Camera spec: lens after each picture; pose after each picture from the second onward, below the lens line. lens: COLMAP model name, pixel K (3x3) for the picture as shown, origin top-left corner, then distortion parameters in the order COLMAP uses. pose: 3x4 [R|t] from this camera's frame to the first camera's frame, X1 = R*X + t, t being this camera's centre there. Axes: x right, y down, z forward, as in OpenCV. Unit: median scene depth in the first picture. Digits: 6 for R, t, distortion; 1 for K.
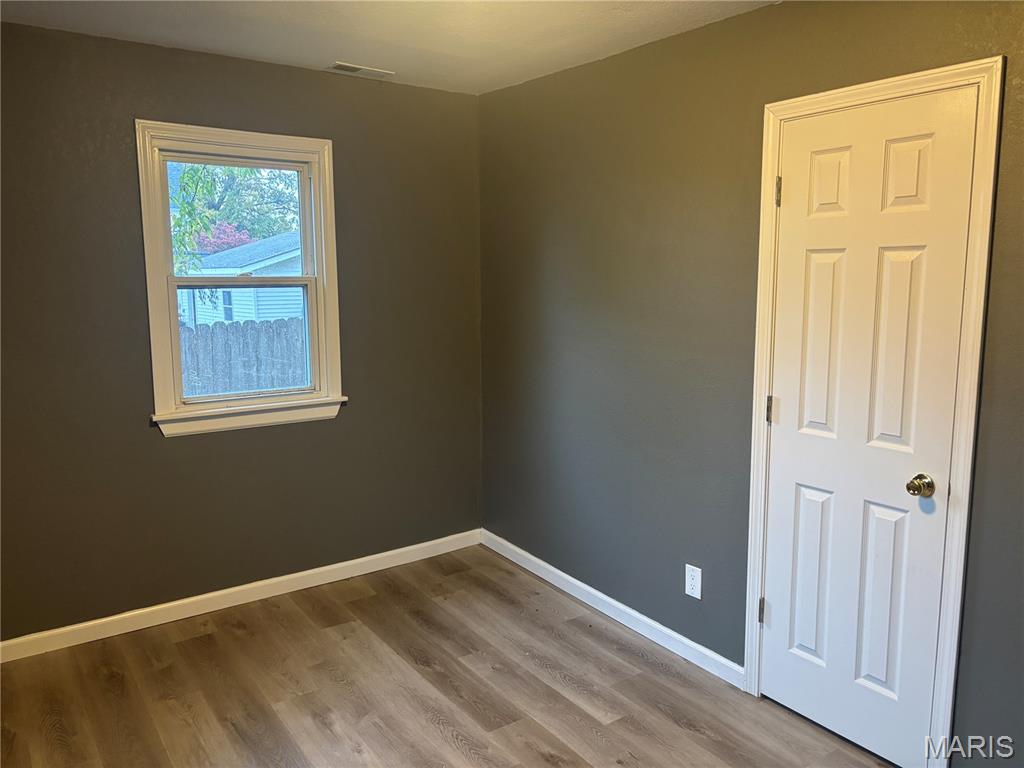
lens RADIAL K [[770.7, 0, 514.4], [0, 770.7, 379.1], [0, 0, 1]] dist [0.025963, 0.000858]
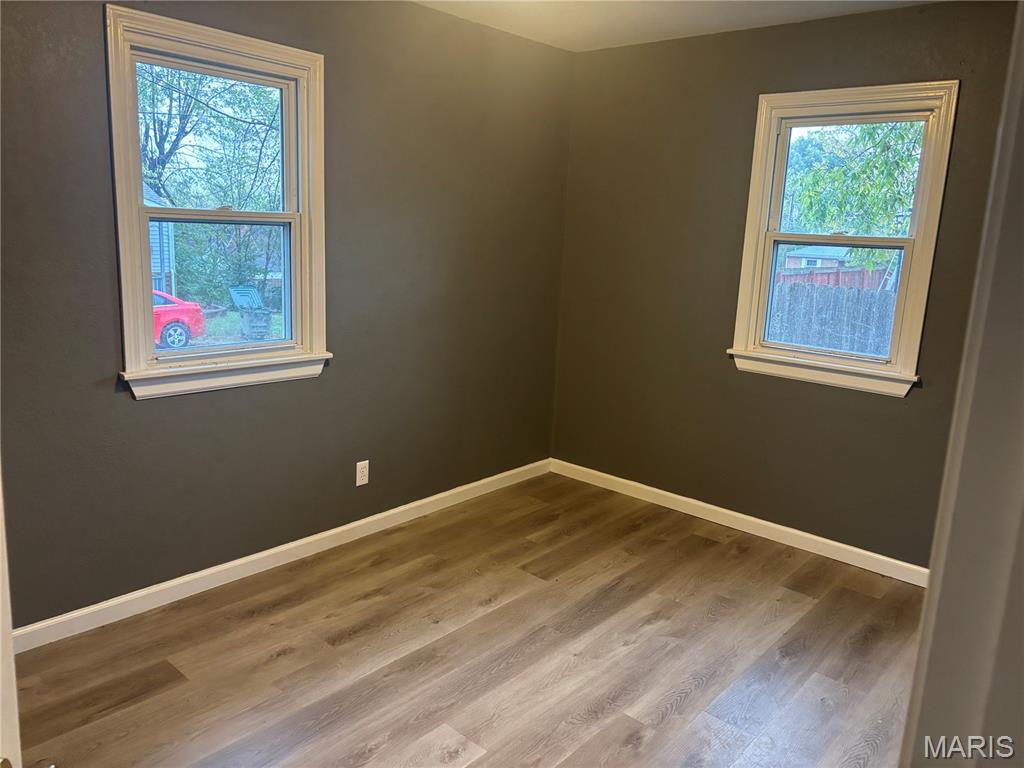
lens RADIAL K [[770.7, 0, 514.4], [0, 770.7, 379.1], [0, 0, 1]] dist [0.025963, 0.000858]
pose [[0.237963, 0.209528, -0.948405, 0.588044], [-0.174601, 0.969775, 0.170440, -0.052297], [0.955452, 0.125034, 0.267354, 0.373551]]
